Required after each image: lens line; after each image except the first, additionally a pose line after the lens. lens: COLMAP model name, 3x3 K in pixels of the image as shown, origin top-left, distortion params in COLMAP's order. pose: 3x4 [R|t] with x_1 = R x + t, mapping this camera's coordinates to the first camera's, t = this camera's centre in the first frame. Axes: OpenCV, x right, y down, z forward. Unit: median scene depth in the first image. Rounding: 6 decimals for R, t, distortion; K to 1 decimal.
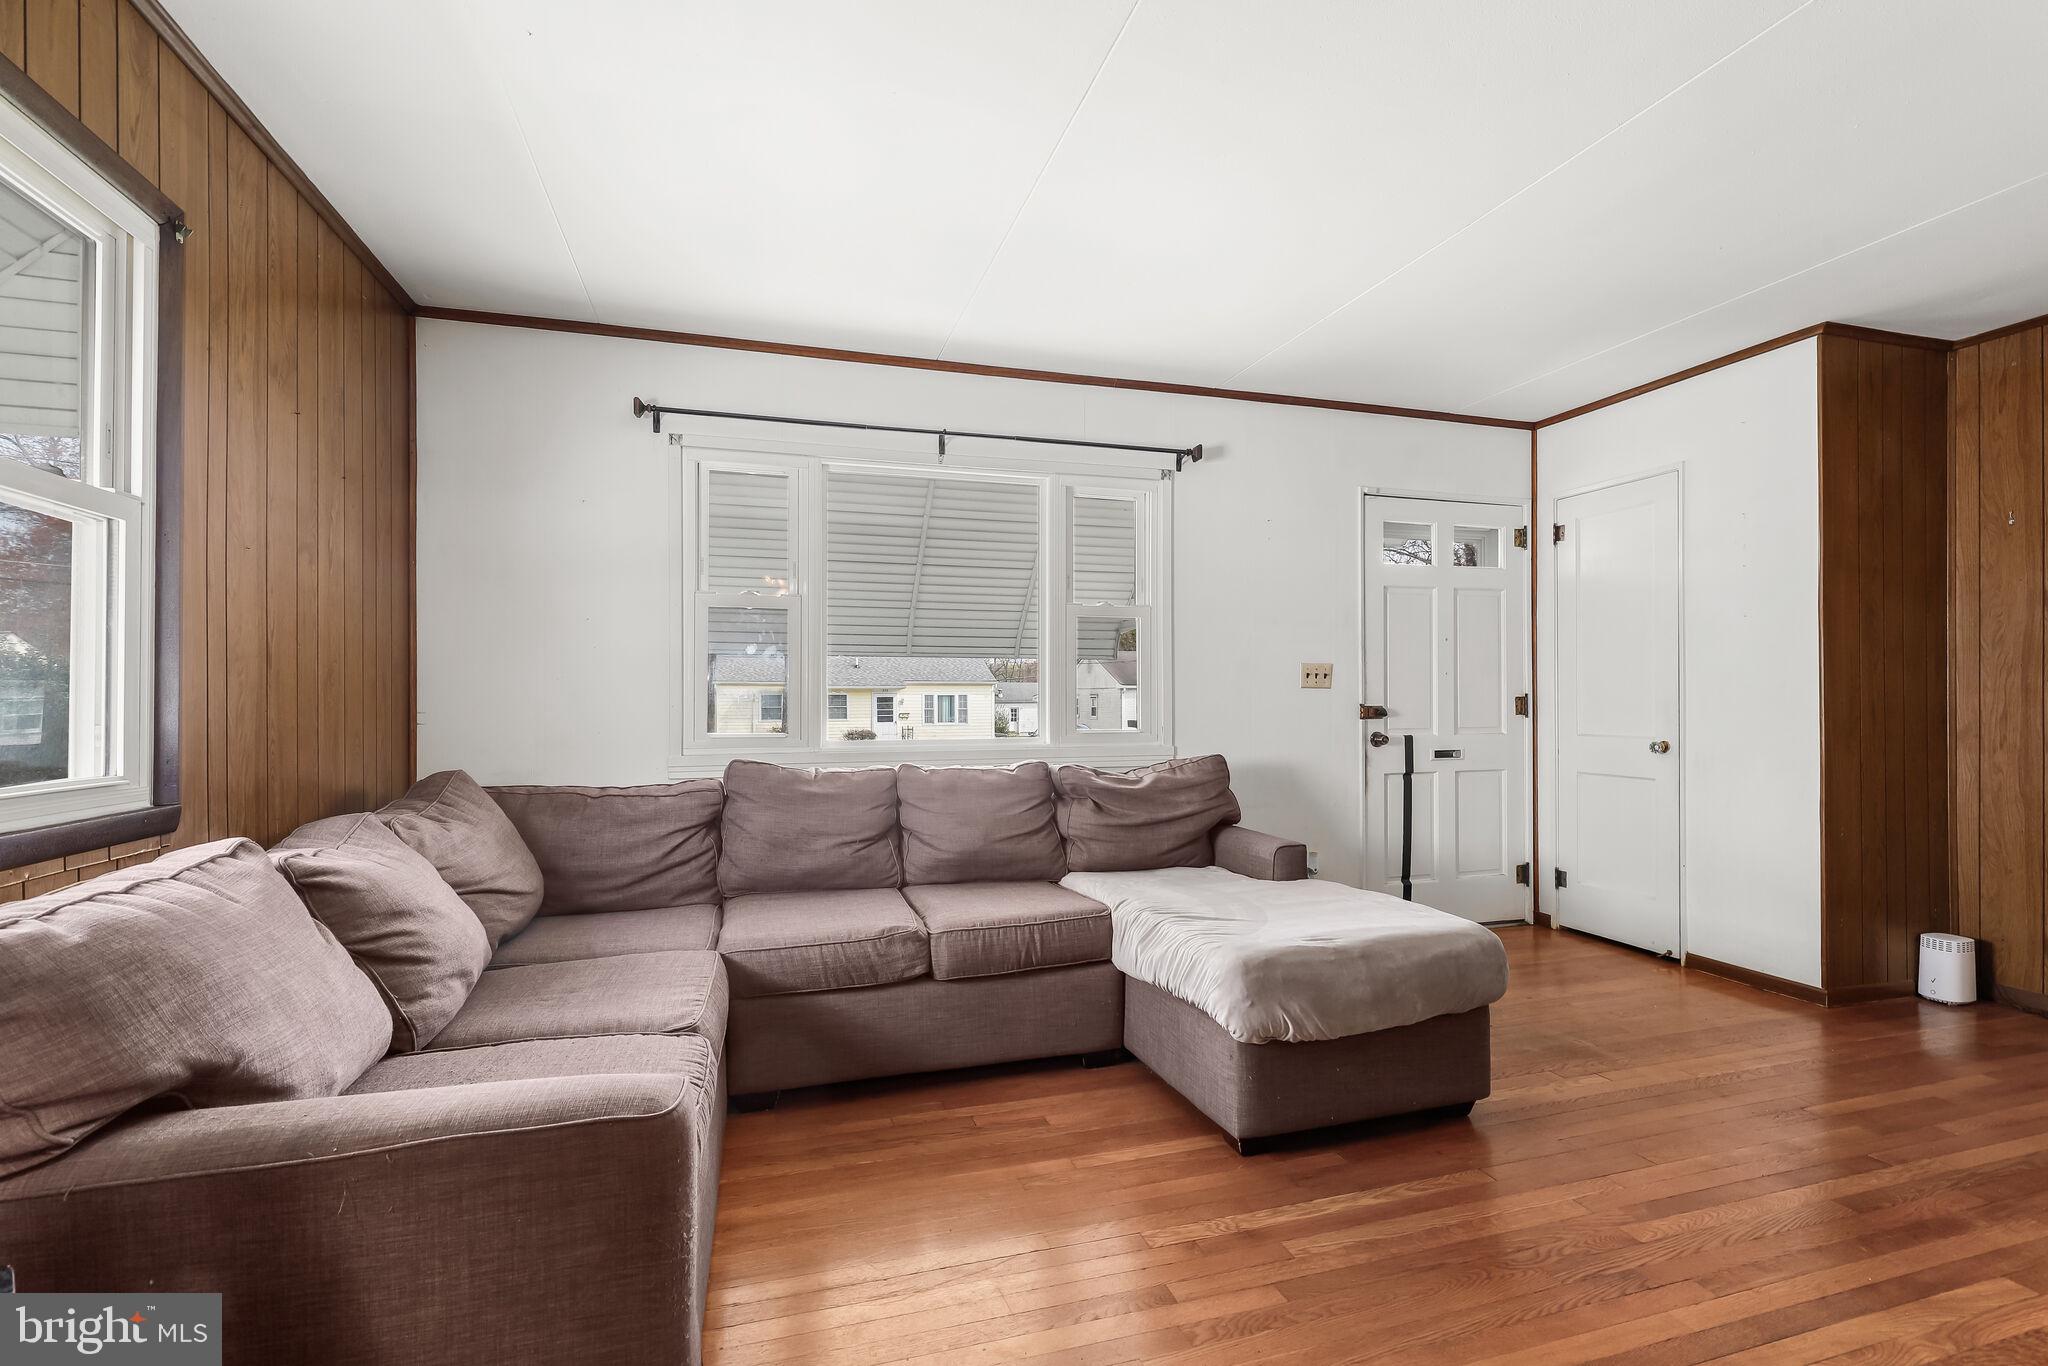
lens RADIAL K [[935.1, 0, 1032.8], [0, 935.1, 697.1], [0, 0, 1]] dist [-0.000798, 0.000768]
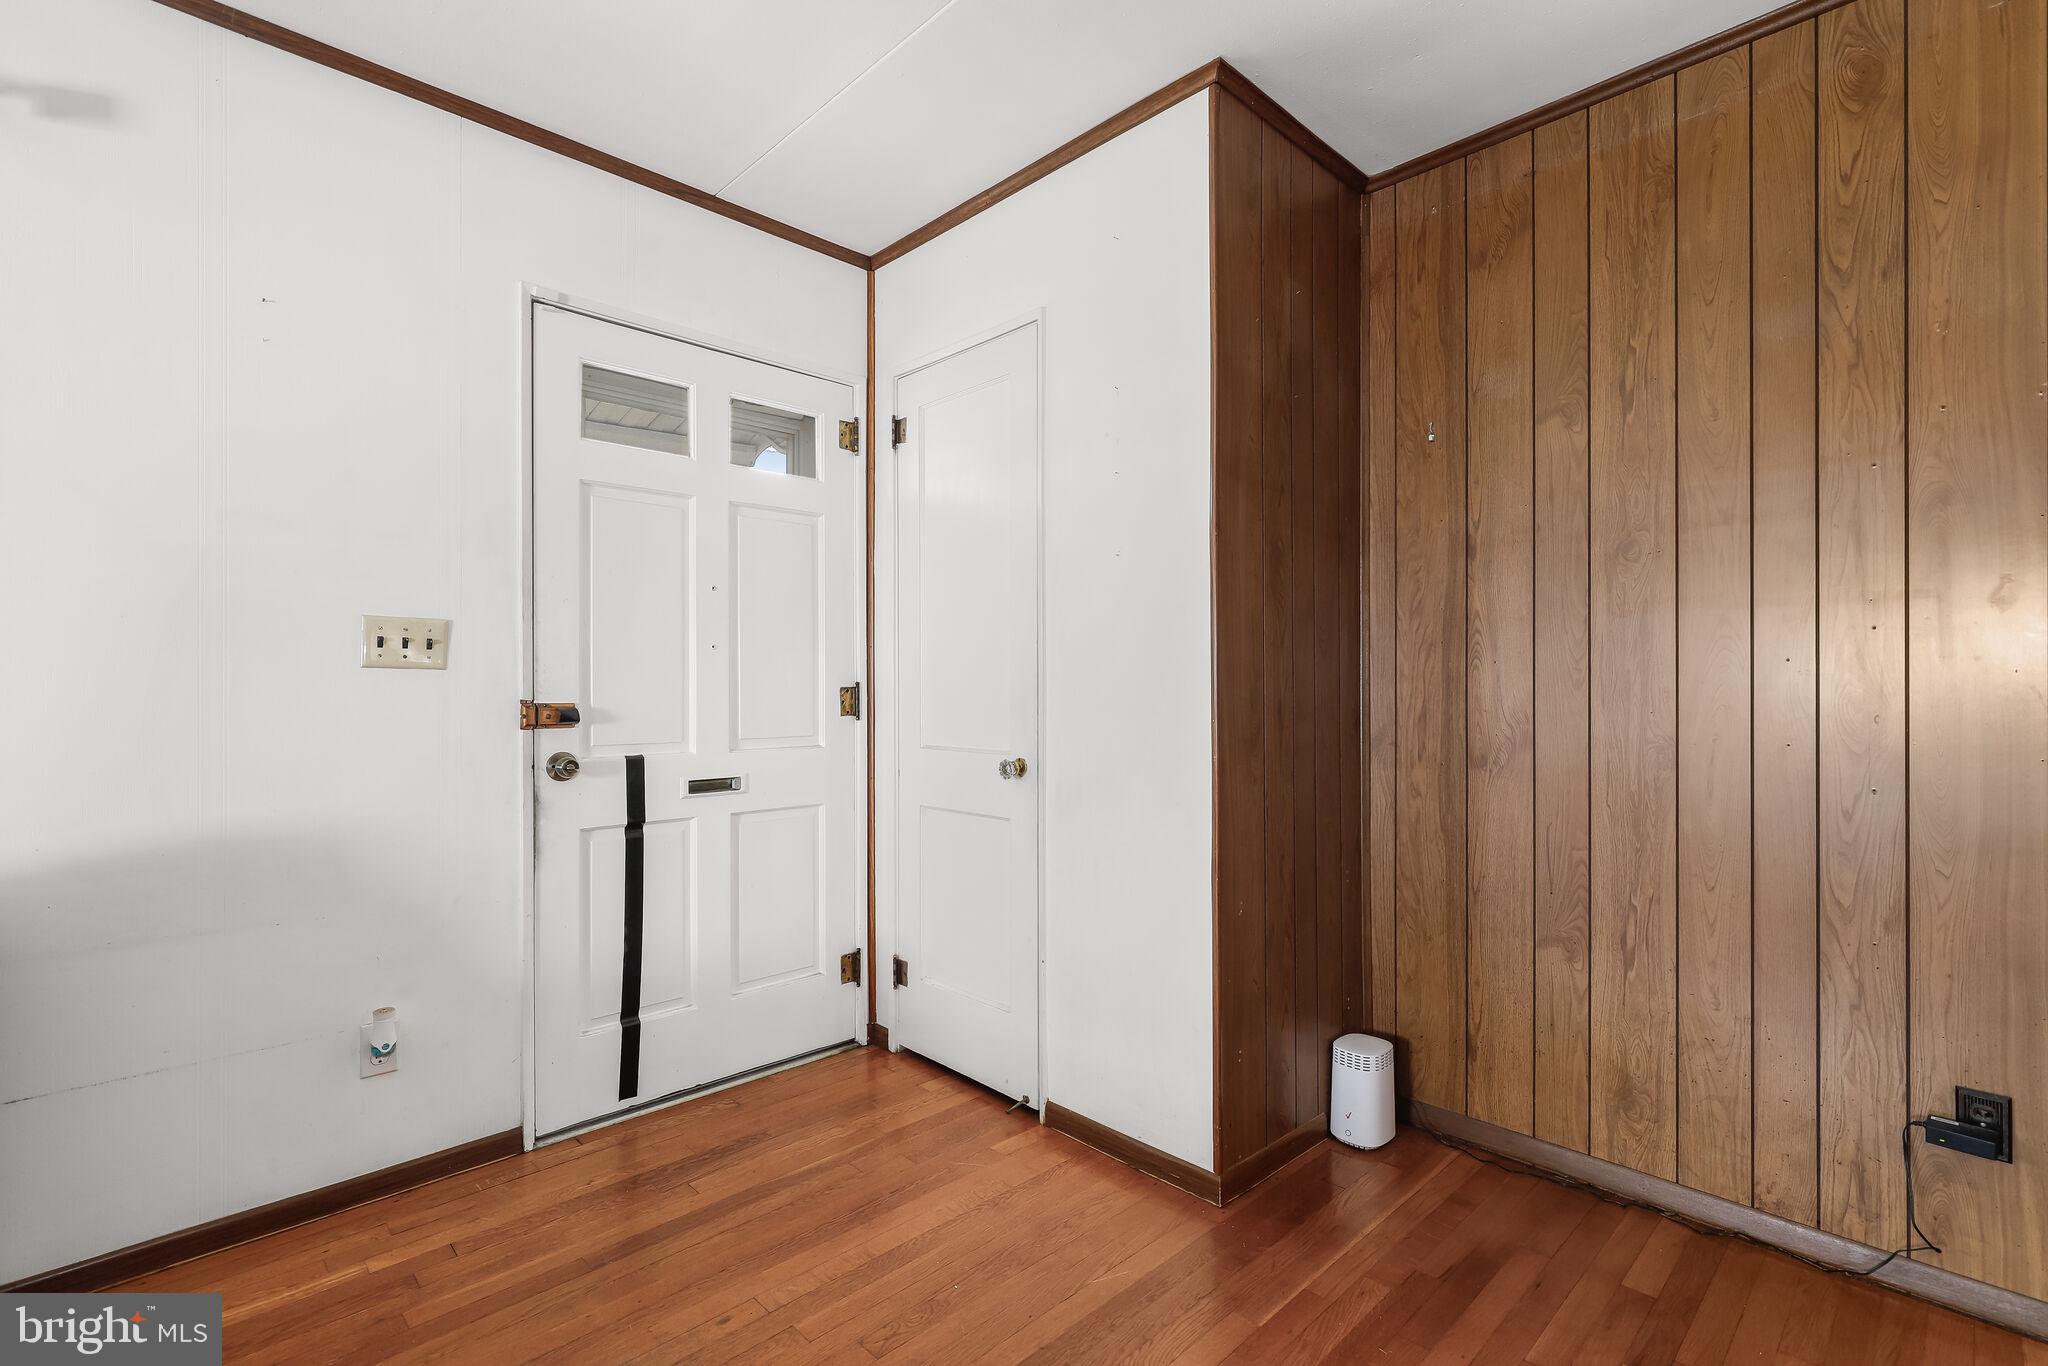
lens RADIAL K [[935.1, 0, 1029.9], [0, 935.1, 686.5], [0, 0, 1]] dist [-0.000798, 0.000768]
pose [[0.889371, 0.002423, 0.457180, 0.458316], [-0.001643, 0.999996, -0.002104, 0.000586], [-0.457183, 0.001120, 0.889372, 0.513052]]
